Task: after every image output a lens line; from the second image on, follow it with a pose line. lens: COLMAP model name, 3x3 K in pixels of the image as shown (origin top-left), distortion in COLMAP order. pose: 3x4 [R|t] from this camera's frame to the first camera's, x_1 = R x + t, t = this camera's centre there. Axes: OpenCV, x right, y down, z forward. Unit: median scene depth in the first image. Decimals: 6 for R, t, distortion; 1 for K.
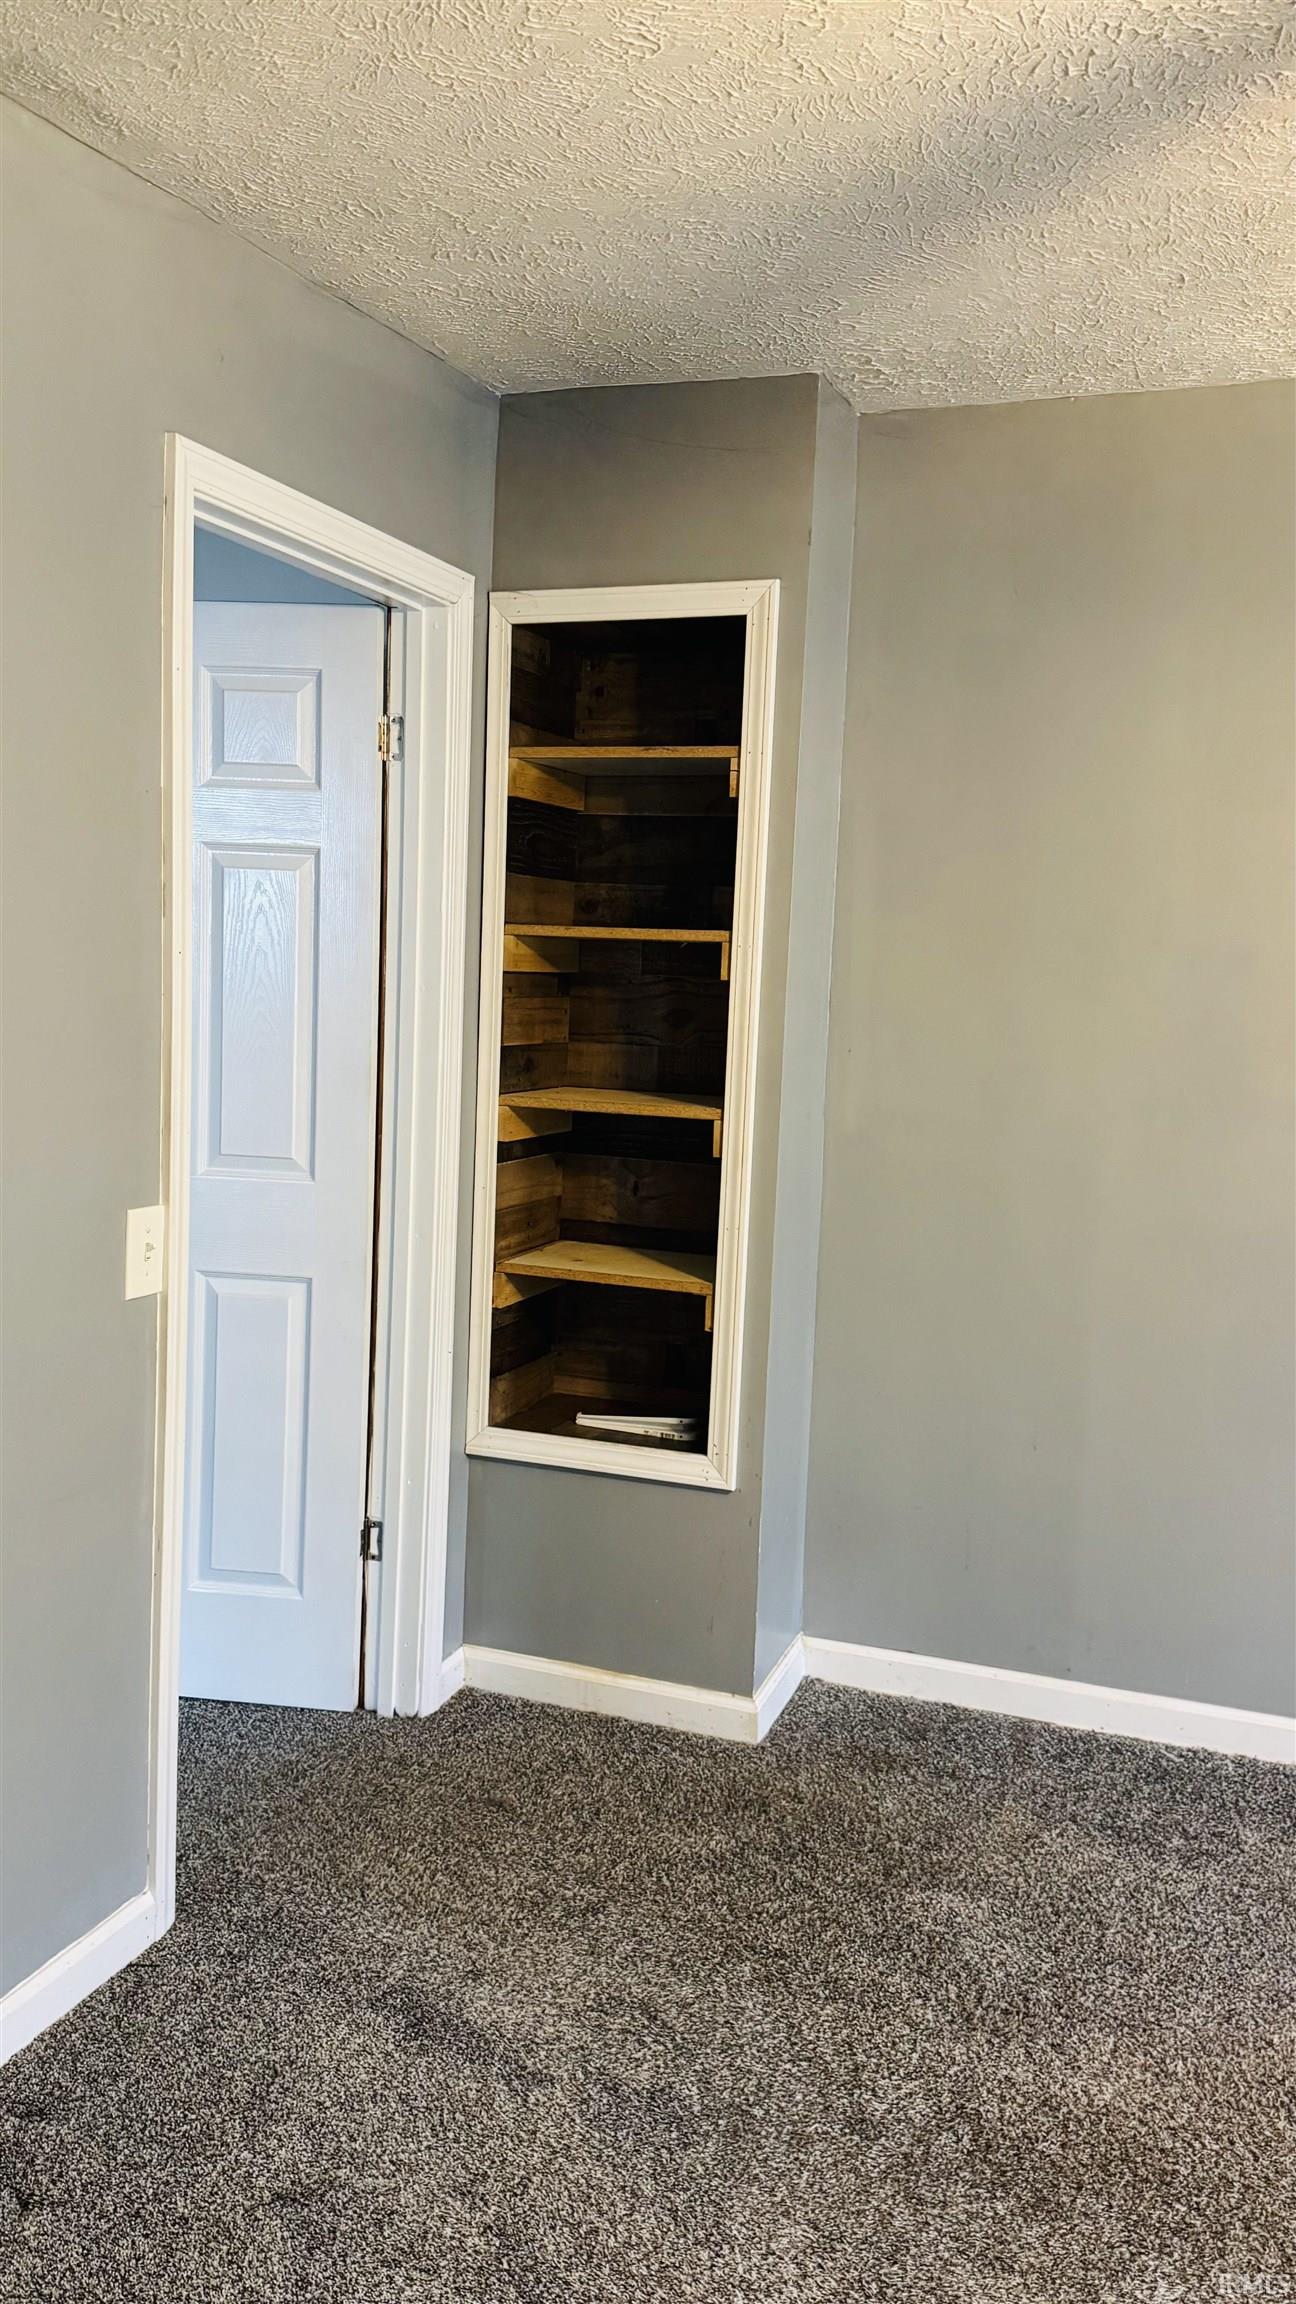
lens RADIAL K [[1833.3, 0, 648.0], [0, 1833.3, 1152.0], [0, 0, 1]] dist [0.165560, -0.000424]
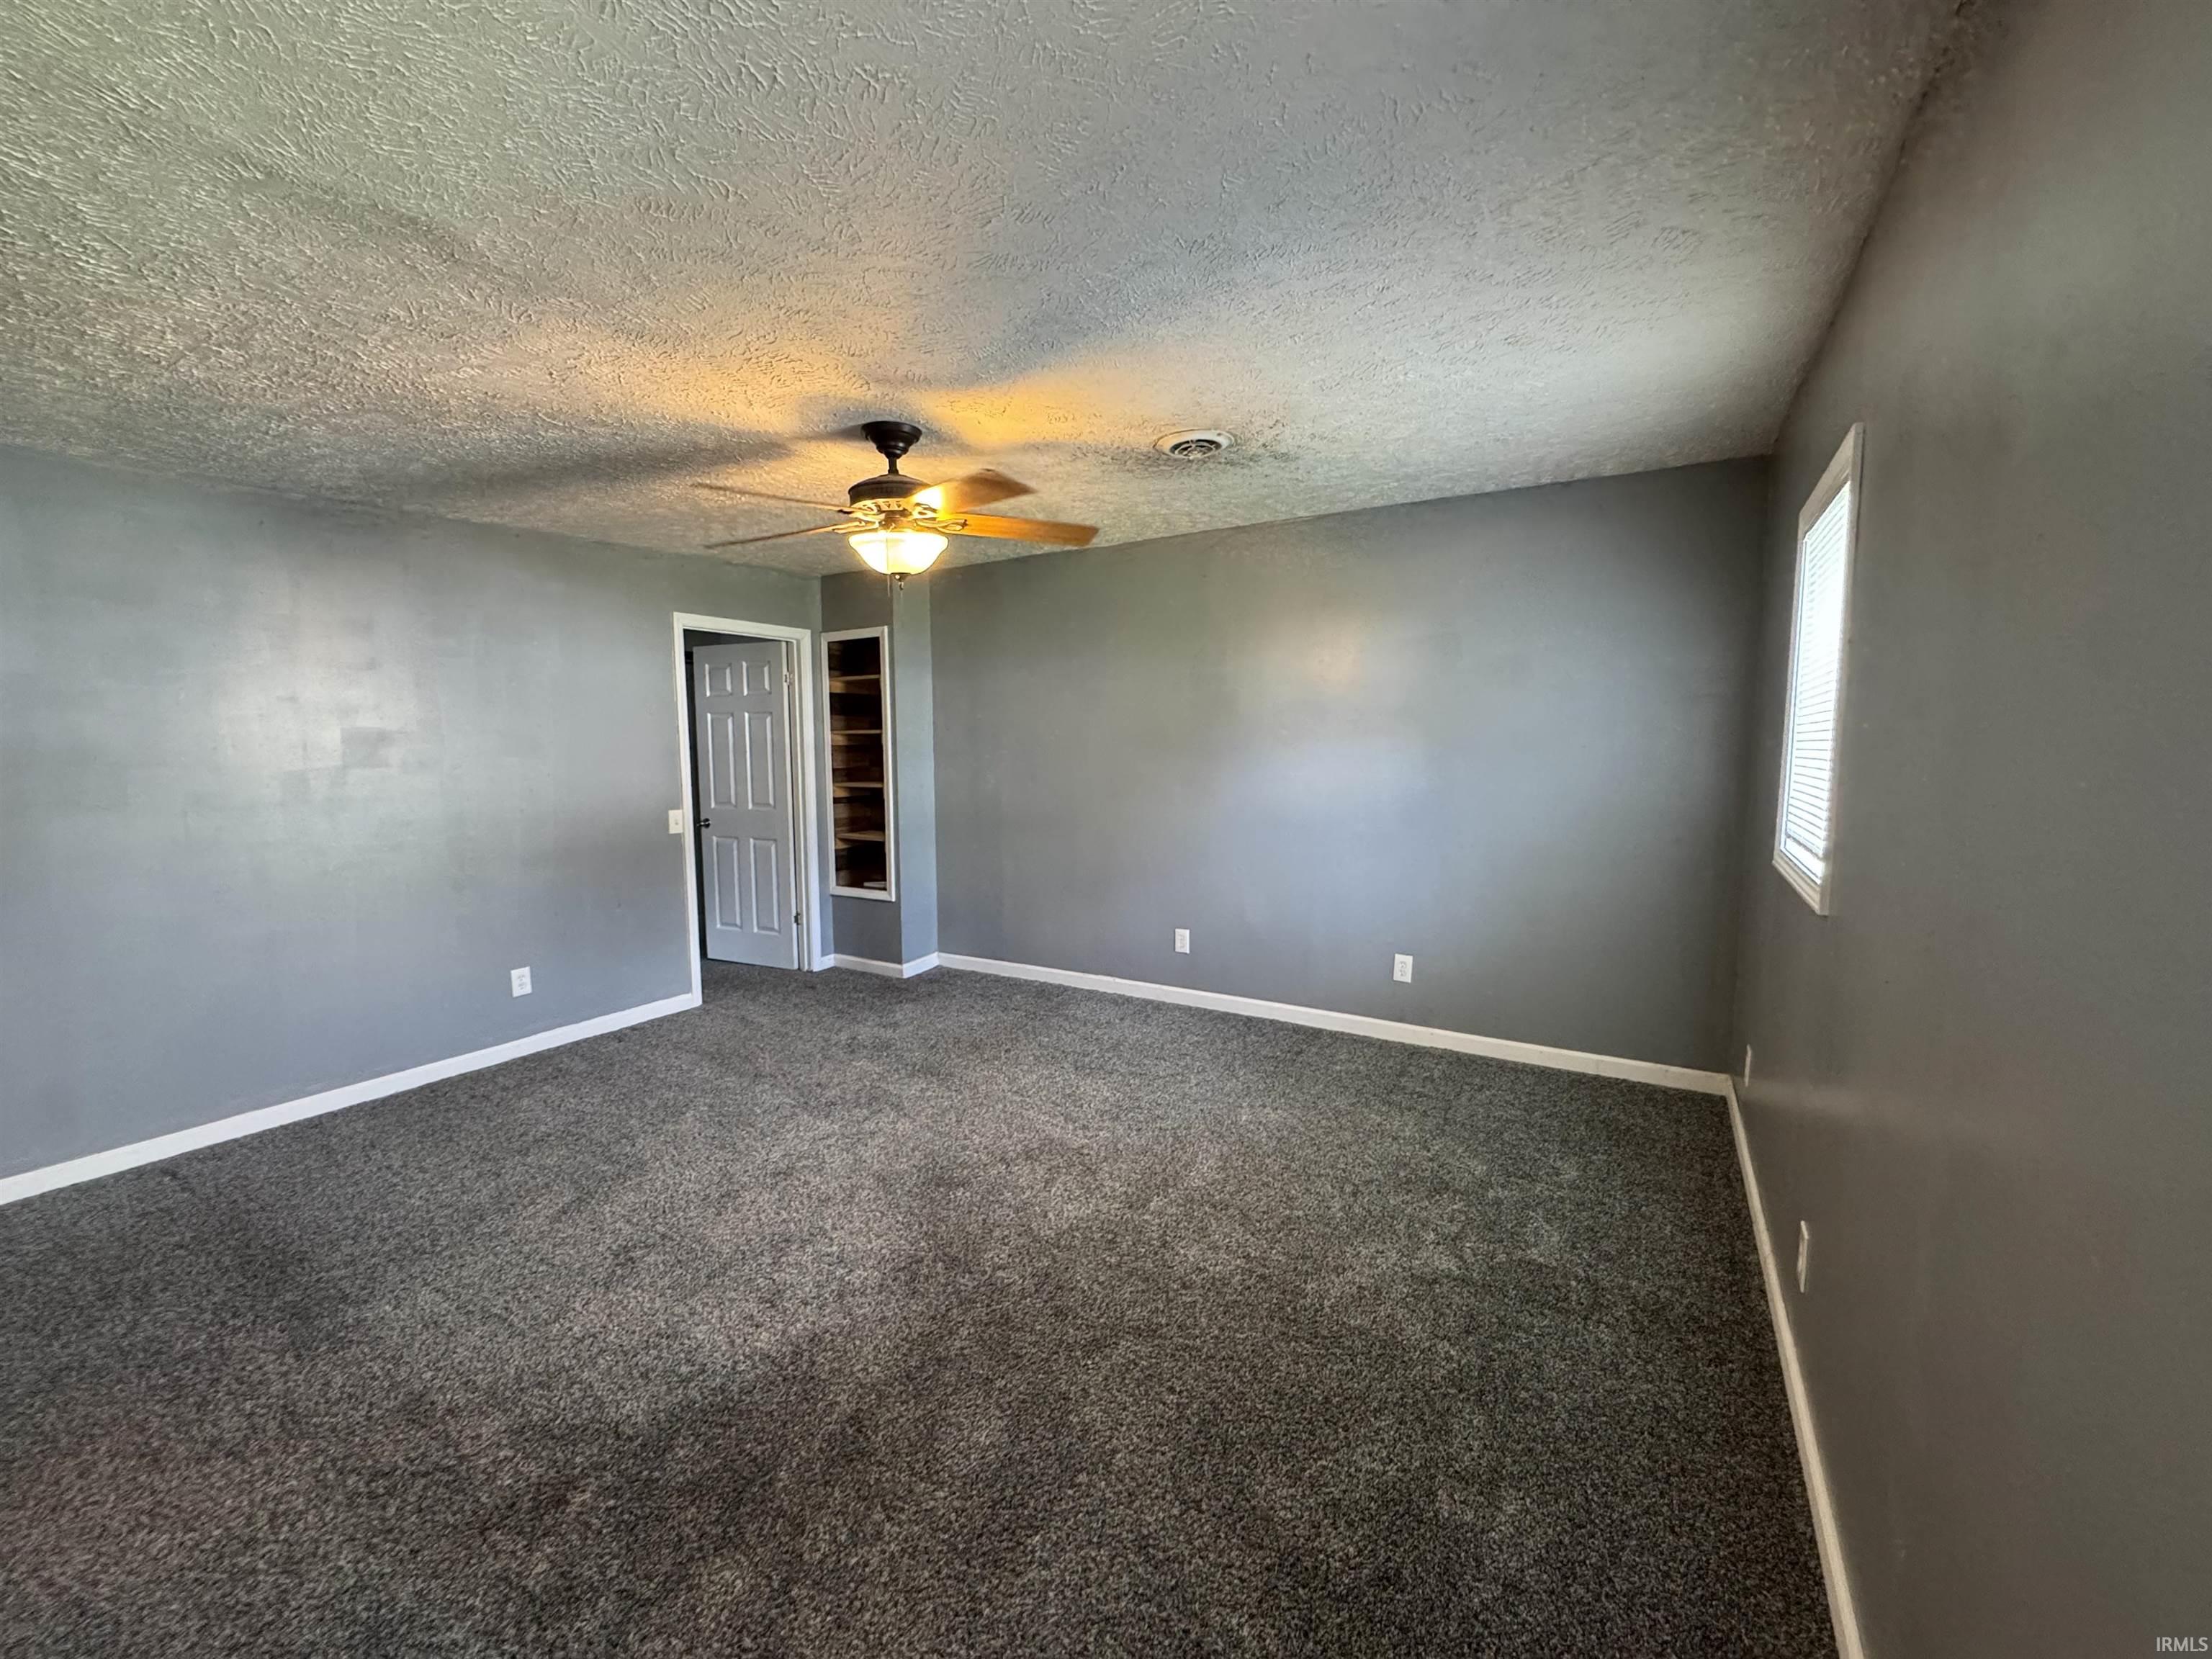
lens RADIAL K [[882.0, 0, 1104.5], [0, 882.0, 823.0], [0, 0, 1]] dist [0.000512, 0.000141]
pose [[0.980323, -0.025984, -0.195684, 0.705128], [0.021697, 0.999476, -0.024019, 0.089219], [0.196205, 0.019300, 0.980373, -0.443196]]
